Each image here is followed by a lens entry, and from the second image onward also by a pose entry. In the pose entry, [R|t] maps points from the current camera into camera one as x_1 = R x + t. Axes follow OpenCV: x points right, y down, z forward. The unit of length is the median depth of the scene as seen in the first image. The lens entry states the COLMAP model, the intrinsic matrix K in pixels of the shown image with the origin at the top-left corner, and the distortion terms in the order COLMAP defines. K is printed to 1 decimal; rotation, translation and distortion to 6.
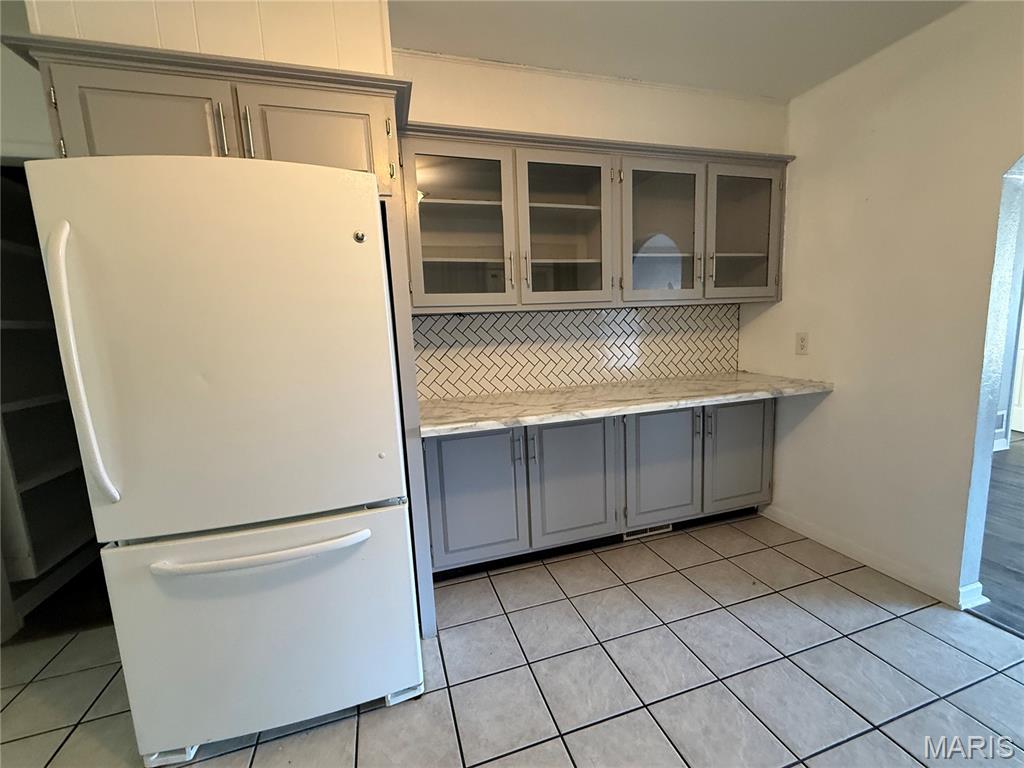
lens RADIAL K [[425.2, 0, 510.4], [0, 425.2, 387.1], [0, 0, 1]] dist [-0.000018, 0.000125]
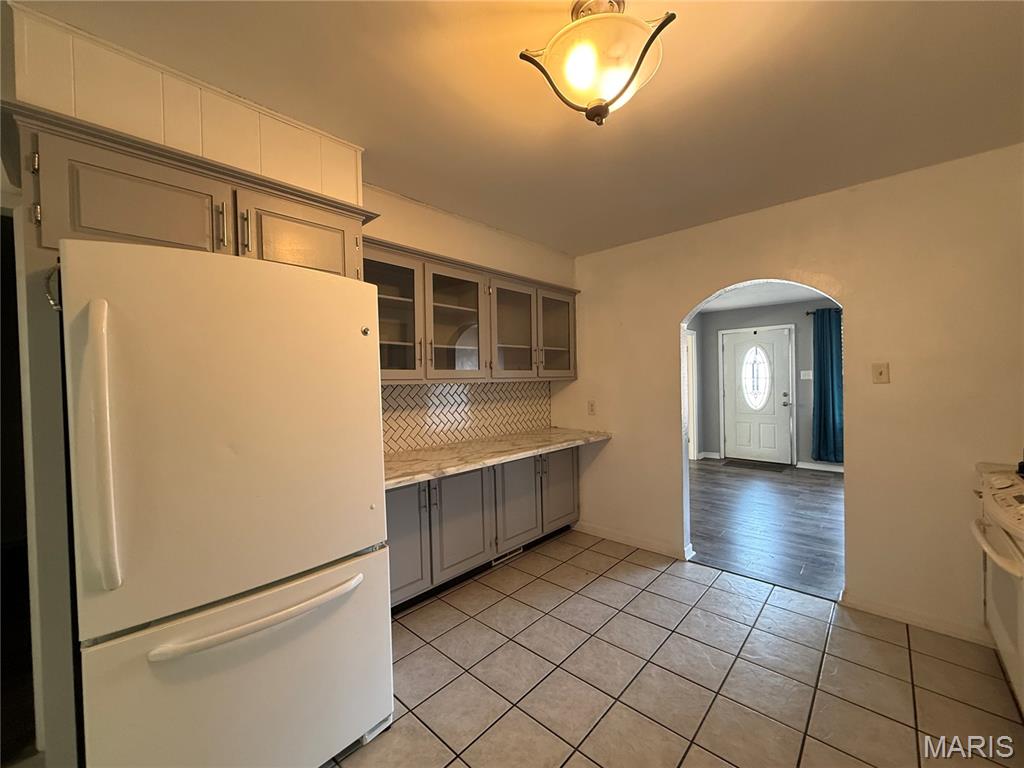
lens RADIAL K [[425.2, 0, 499.8], [0, 425.2, 383.3], [0, 0, 1]] dist [-0.000018, 0.000125]
pose [[0.865483, 0.021356, 0.500484, -0.432174], [0.051486, 0.990008, -0.131279, -0.006842], [-0.498286, 0.139388, 0.855735, -0.185973]]
